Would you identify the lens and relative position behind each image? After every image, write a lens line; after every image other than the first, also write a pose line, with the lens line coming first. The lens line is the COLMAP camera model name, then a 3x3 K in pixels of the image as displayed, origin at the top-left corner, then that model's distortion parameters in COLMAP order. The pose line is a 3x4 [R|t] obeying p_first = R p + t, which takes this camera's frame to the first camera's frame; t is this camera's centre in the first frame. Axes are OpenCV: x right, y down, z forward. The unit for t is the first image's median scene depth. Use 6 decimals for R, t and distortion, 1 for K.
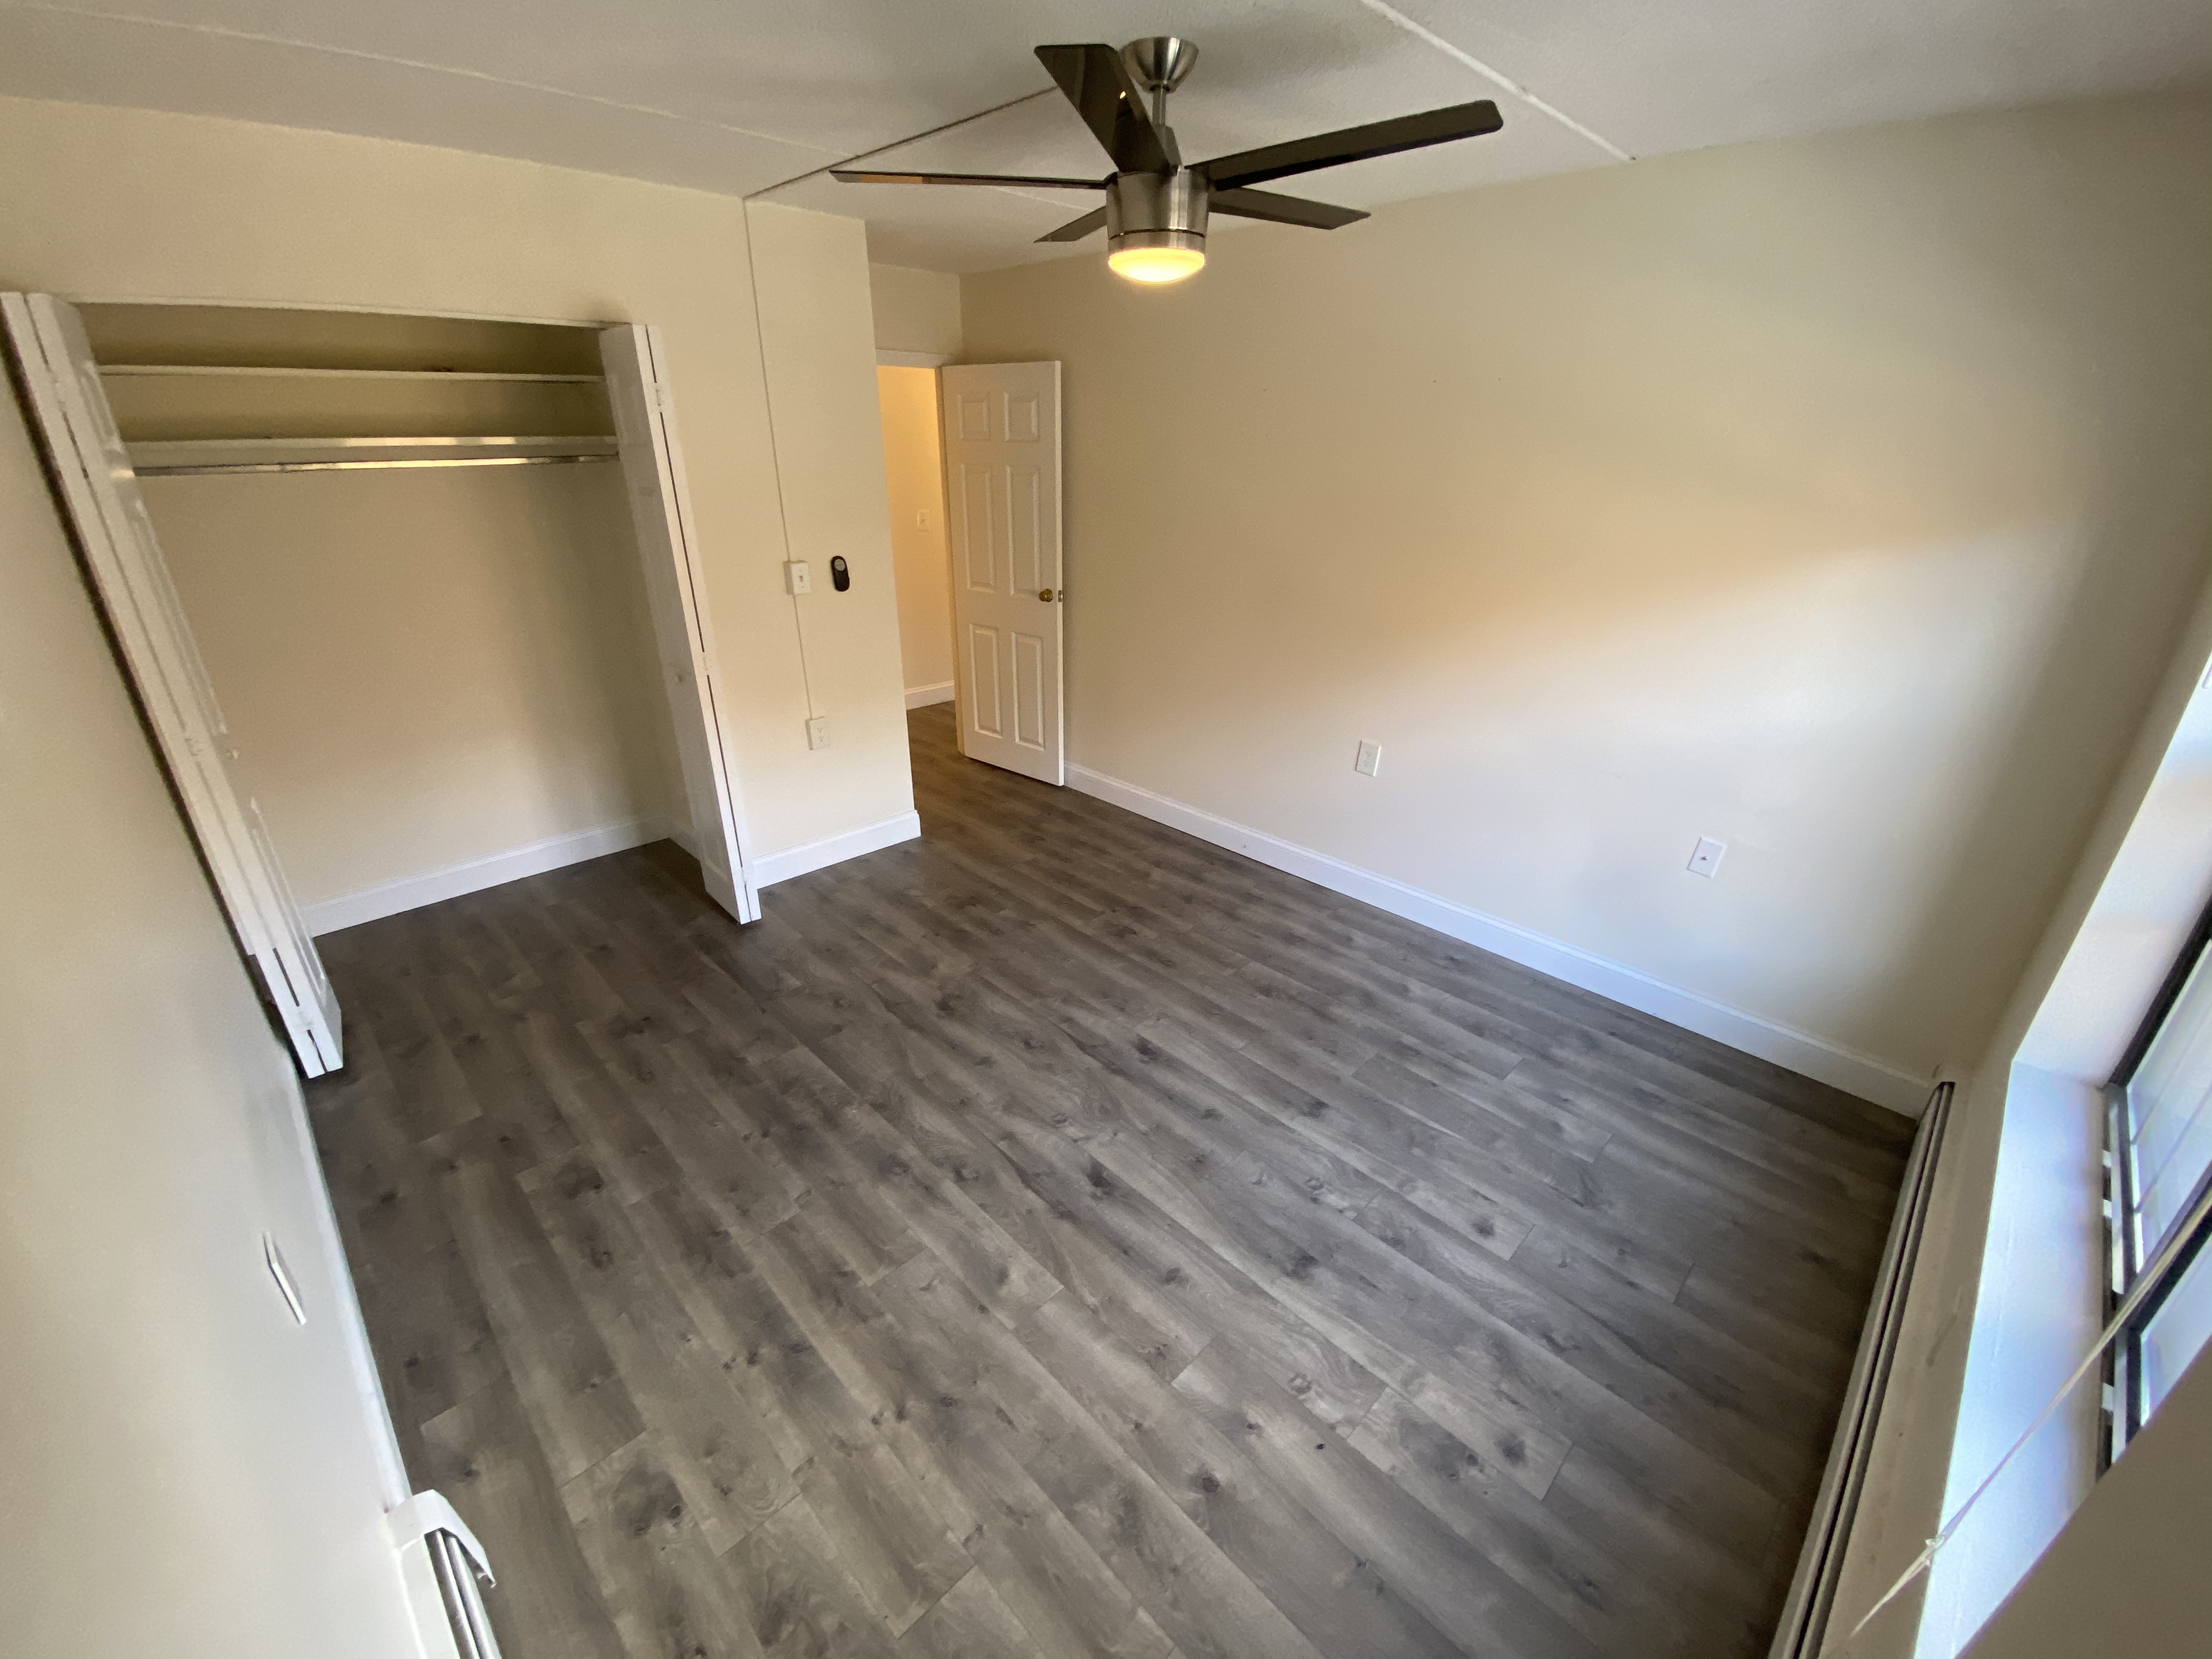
lens RADIAL K [[896.4, 0, 1104.4], [0, 896.4, 830.1], [0, 0, 1]] dist [-0.028837, -0.000831]
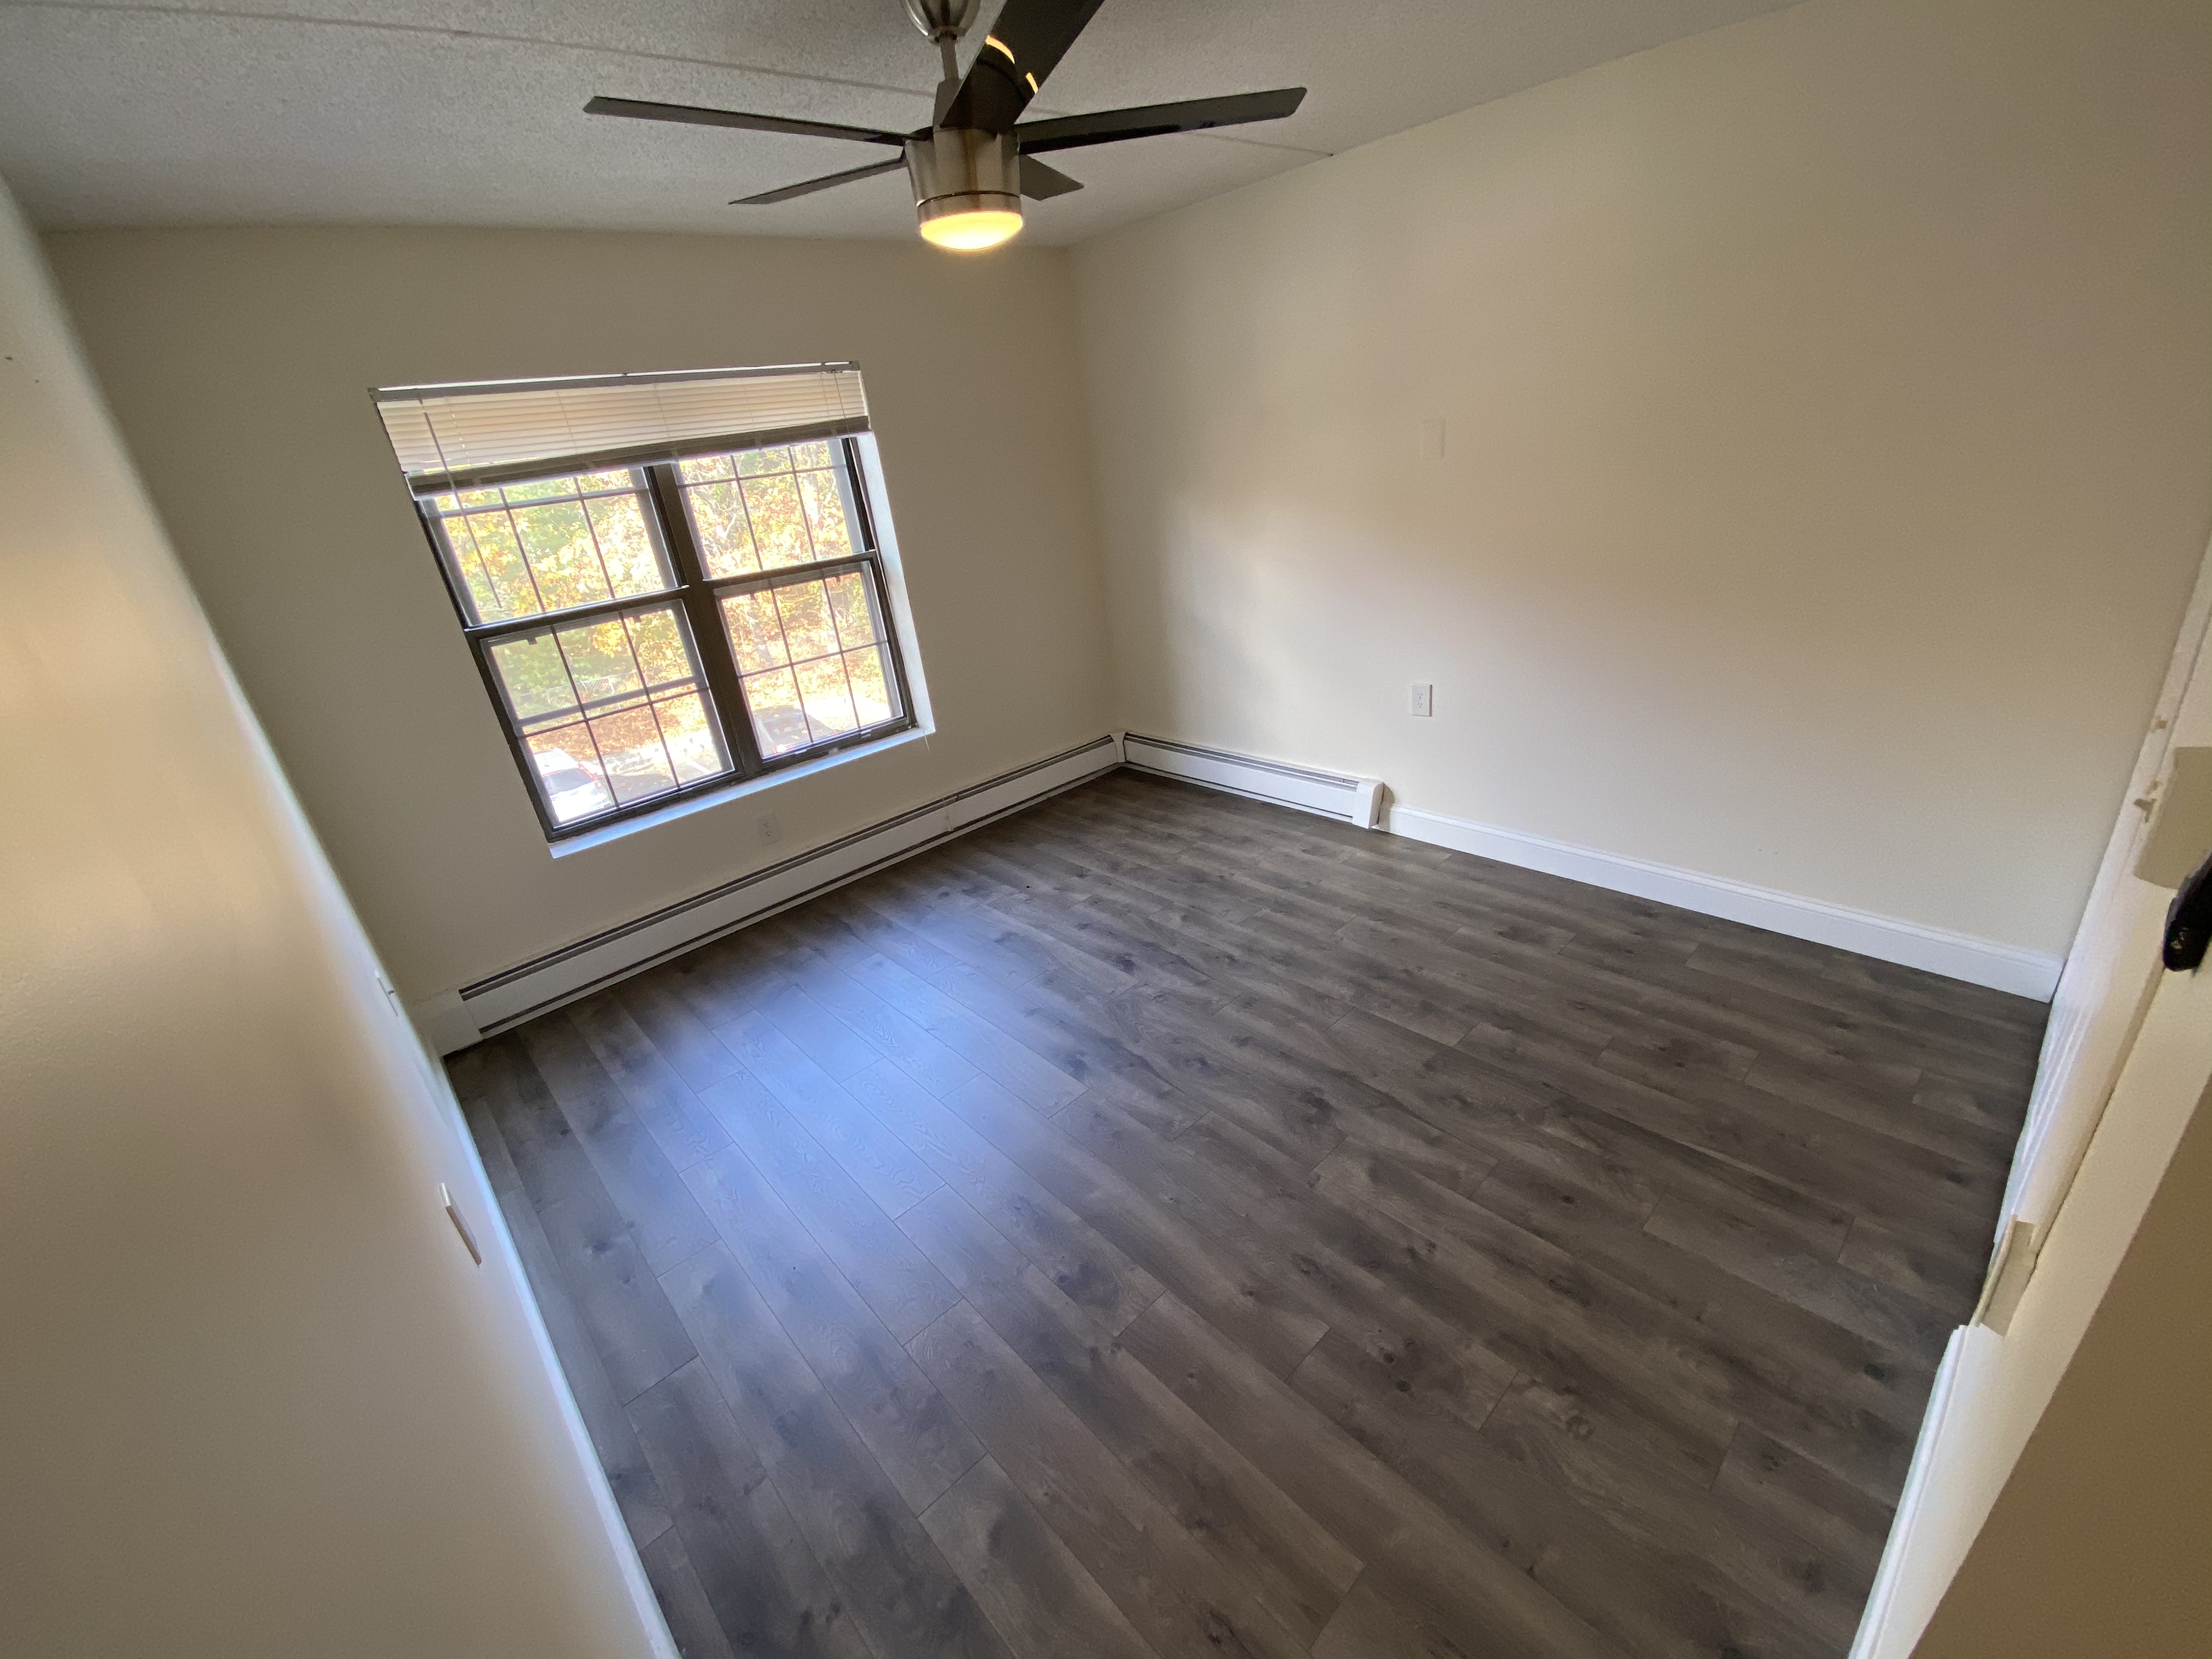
lens RADIAL K [[896.4, 0, 1111.6], [0, 896.4, 832.1], [0, 0, 1]] dist [-0.028837, -0.000831]
pose [[-0.994679, 0.081586, 0.062913, -0.076888], [0.101821, 0.685324, 0.721085, -0.662694], [0.015714, 0.723653, -0.689985, 1.627311]]
